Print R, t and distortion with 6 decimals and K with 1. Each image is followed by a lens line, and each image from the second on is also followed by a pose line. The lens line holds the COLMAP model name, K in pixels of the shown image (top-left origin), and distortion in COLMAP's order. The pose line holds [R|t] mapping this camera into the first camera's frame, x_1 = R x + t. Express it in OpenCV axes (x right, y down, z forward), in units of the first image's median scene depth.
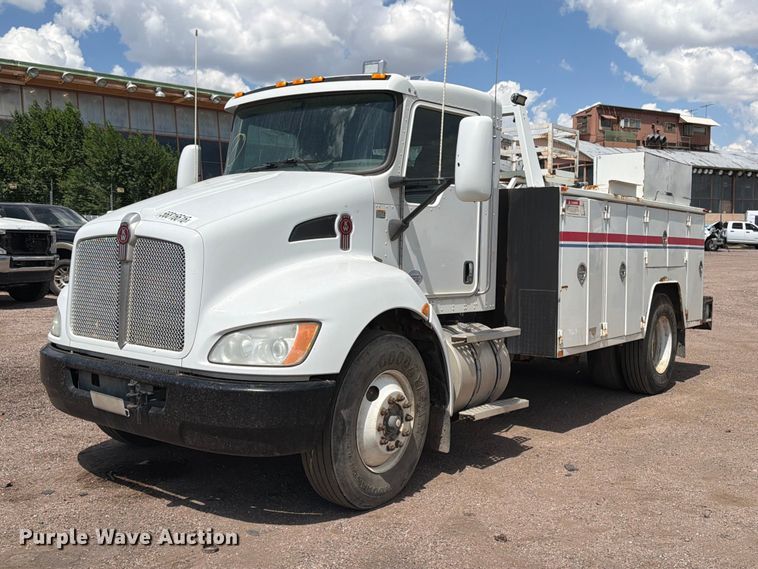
lens RADIAL K [[819.3, 0, 379.0], [0, 819.3, 284.5], [0, 0, 1]] dist [0.224652, -0.407373]
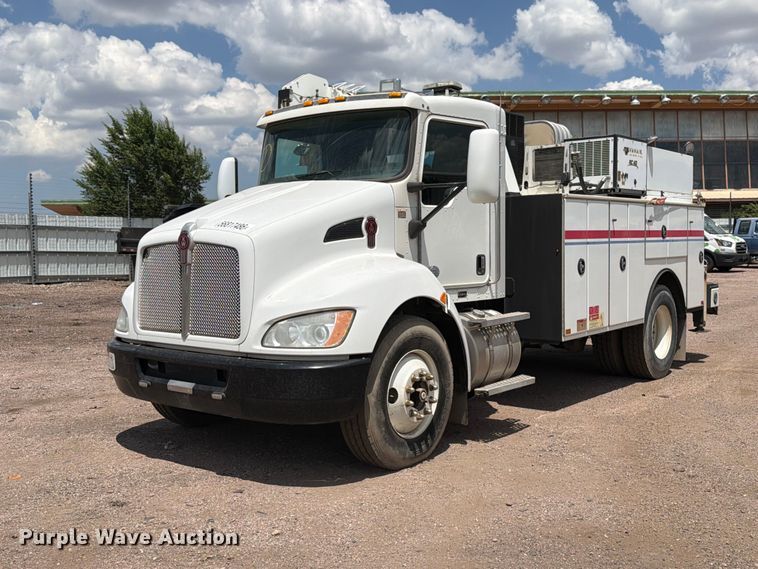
lens RADIAL K [[812.2, 0, 394.1], [0, 812.2, 286.9], [0, 0, 1]] dist [0.099364, 0.003596]
pose [[0.999436, -0.033554, -0.001131, -0.010529], [0.033557, 0.999431, 0.003265, 0.009088], [0.001020, -0.003302, 0.999994, -0.130926]]
